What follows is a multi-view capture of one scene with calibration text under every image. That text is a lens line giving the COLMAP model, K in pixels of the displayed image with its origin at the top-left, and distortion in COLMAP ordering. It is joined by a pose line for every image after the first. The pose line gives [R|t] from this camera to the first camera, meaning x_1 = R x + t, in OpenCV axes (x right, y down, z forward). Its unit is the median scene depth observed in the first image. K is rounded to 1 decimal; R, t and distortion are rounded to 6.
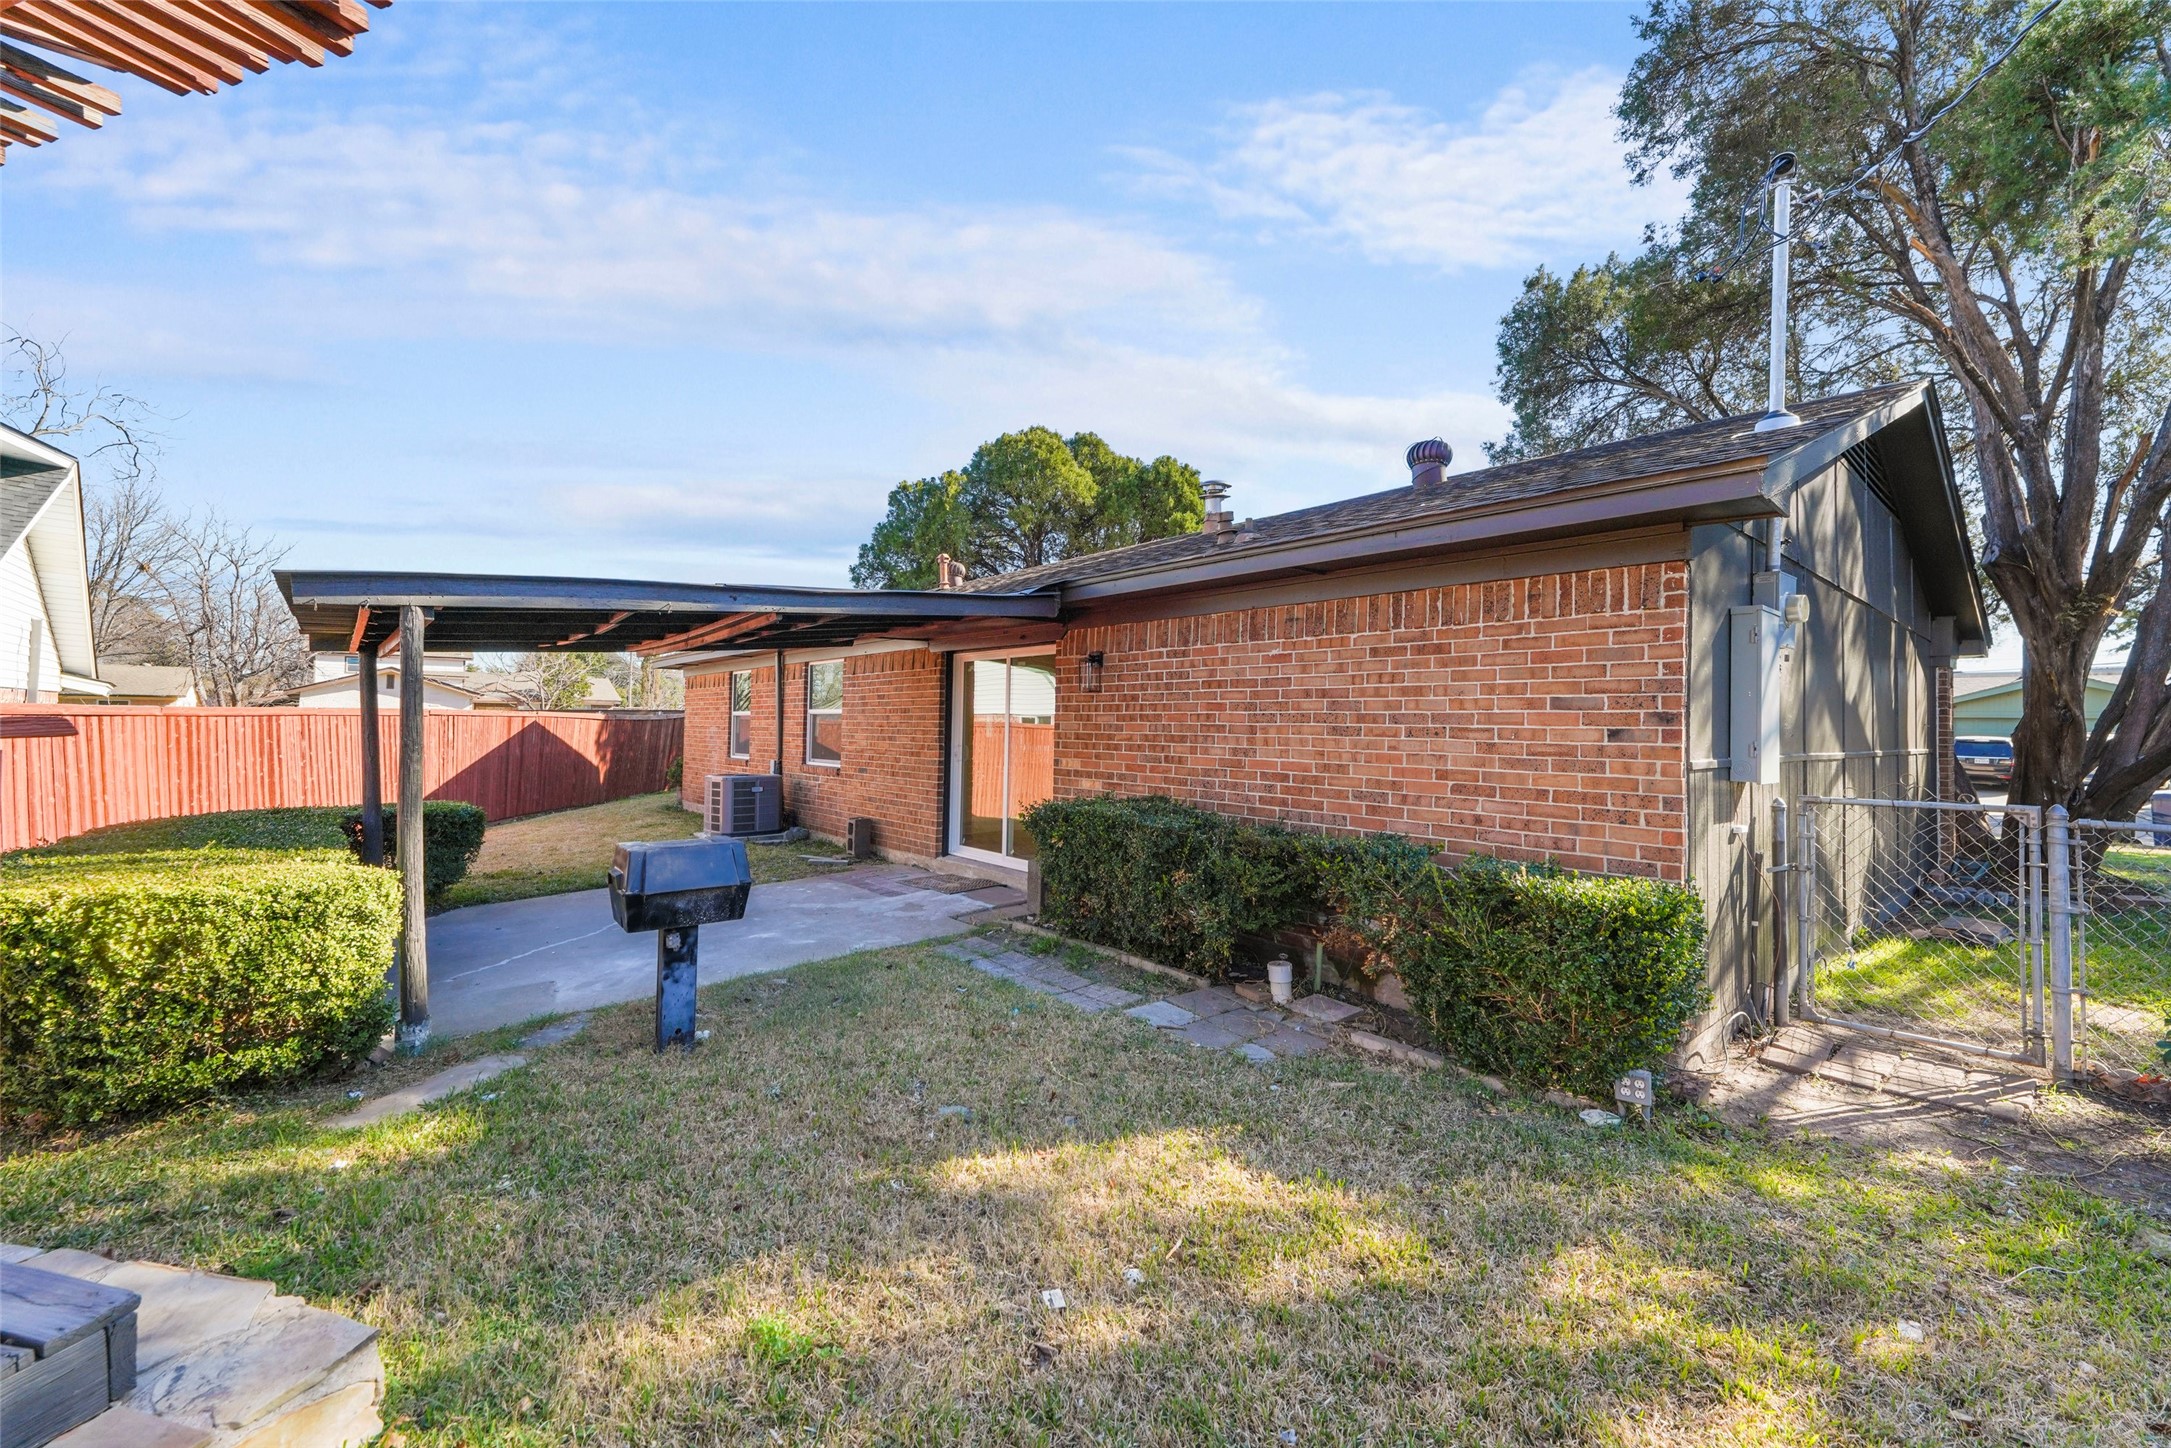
lens RADIAL K [[855.6, 0, 1074.0], [0, 855.6, 736.2], [0, 0, 1]] dist [0.007589, -0.000722]
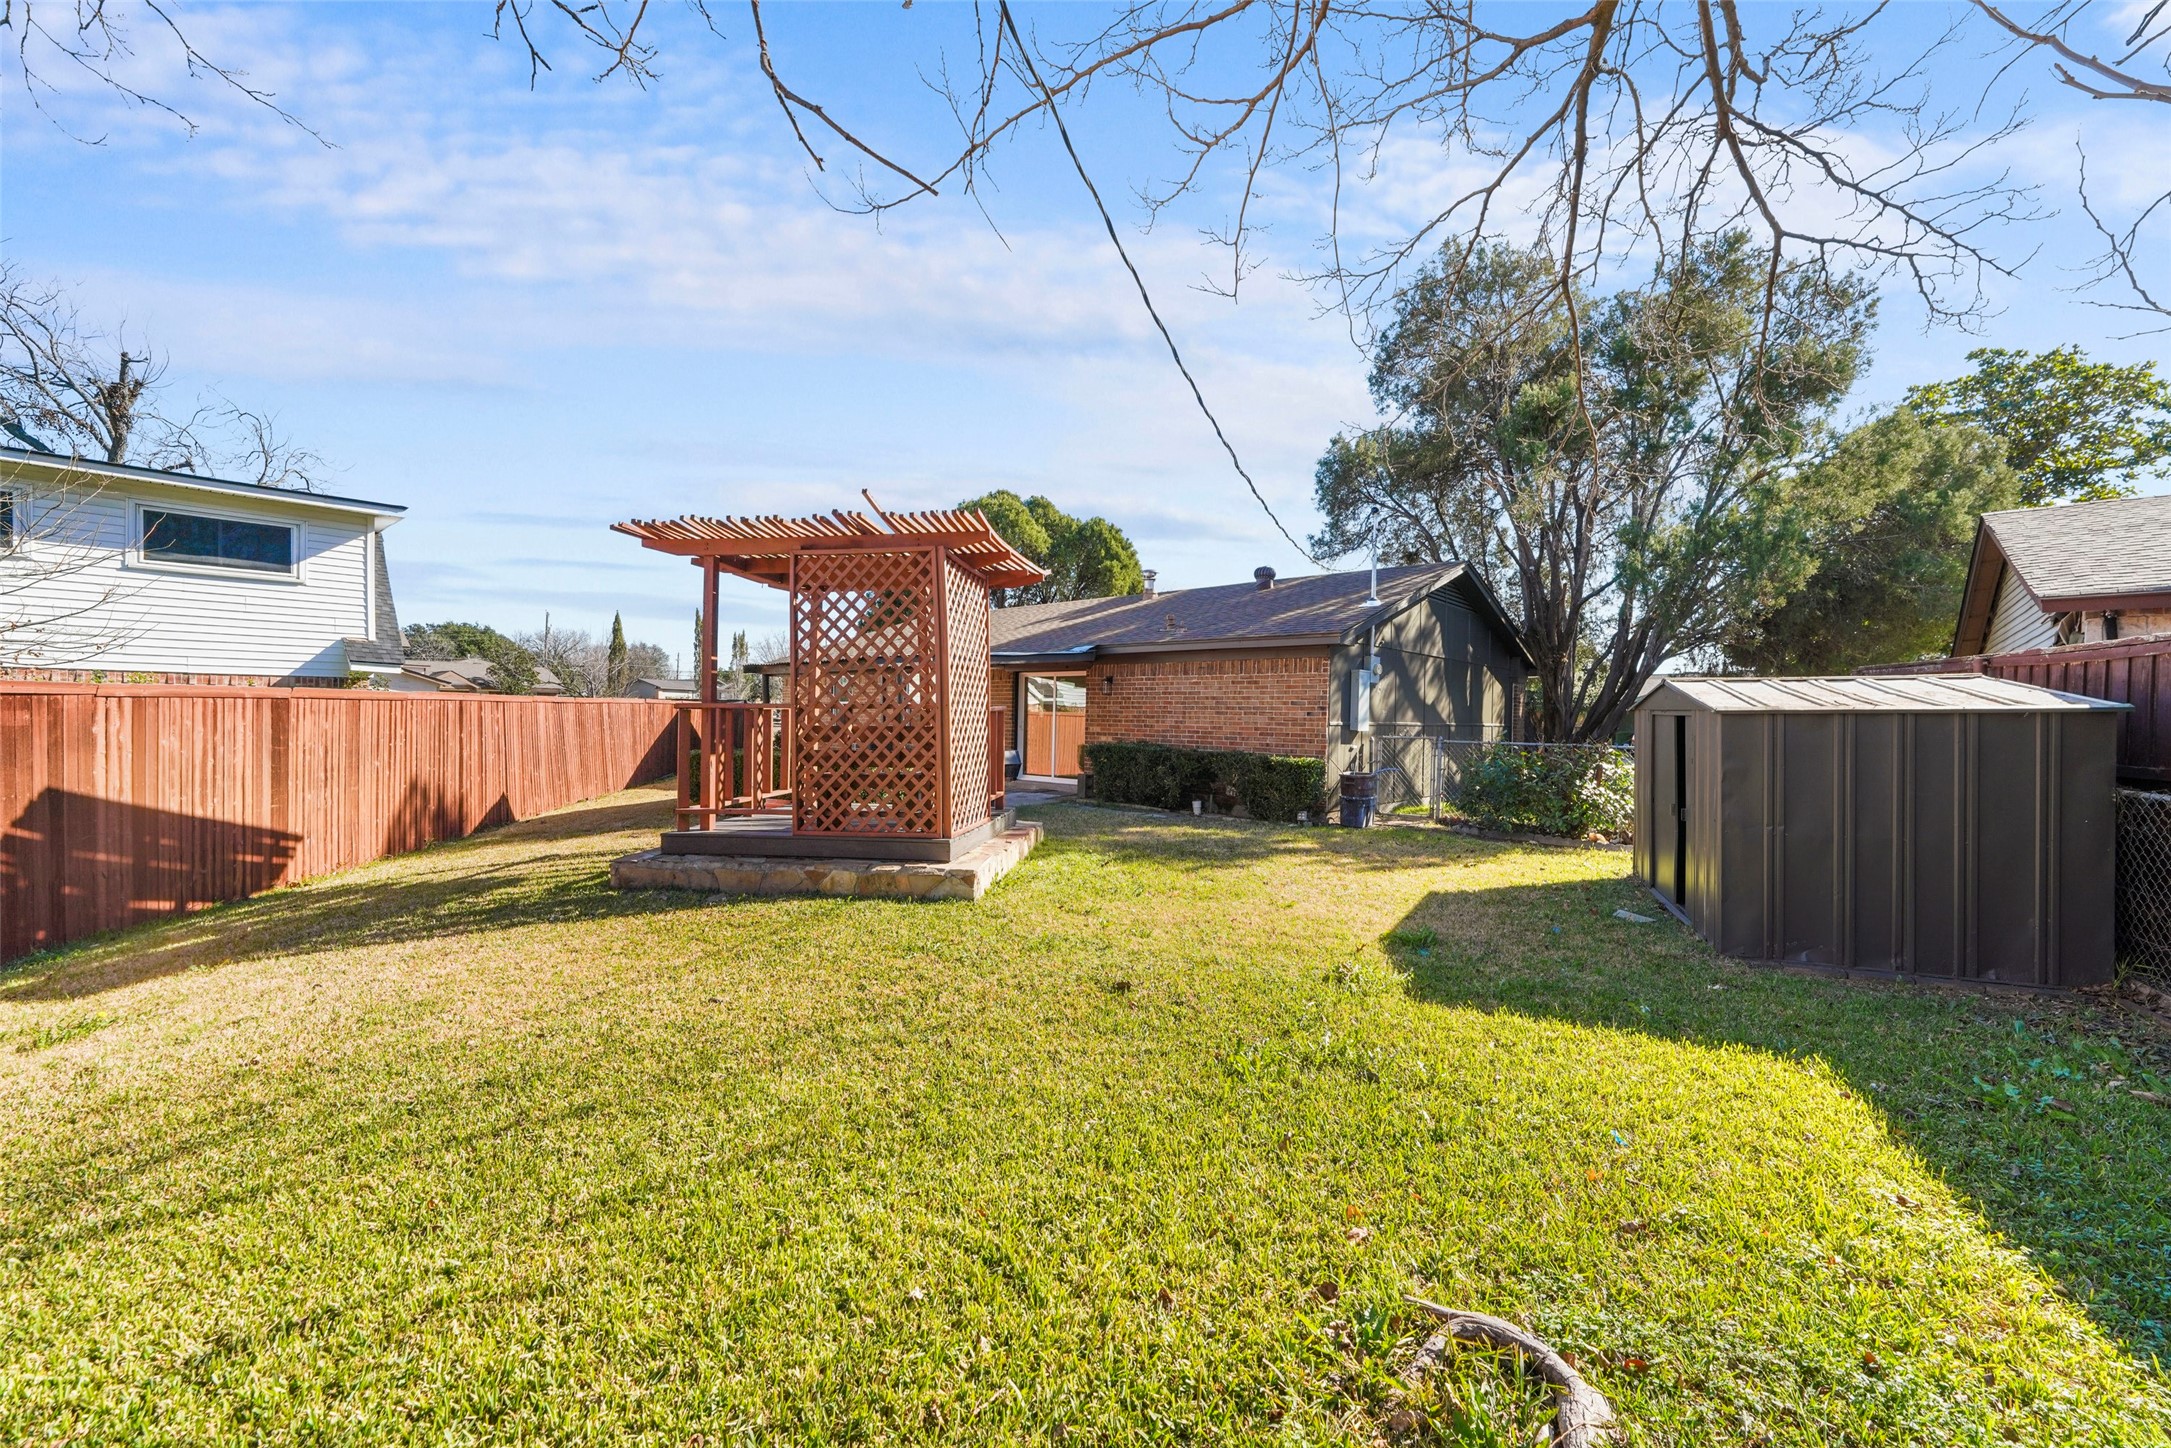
lens RADIAL K [[855.6, 0, 1074.0], [0, 855.6, 736.2], [0, 0, 1]] dist [0.007589, -0.000722]
pose [[0.991025, 0.002424, 0.133654, -0.181284], [-0.004030, 0.999923, 0.011751, 0.013907], [-0.133615, -0.012185, 0.990958, -0.578908]]
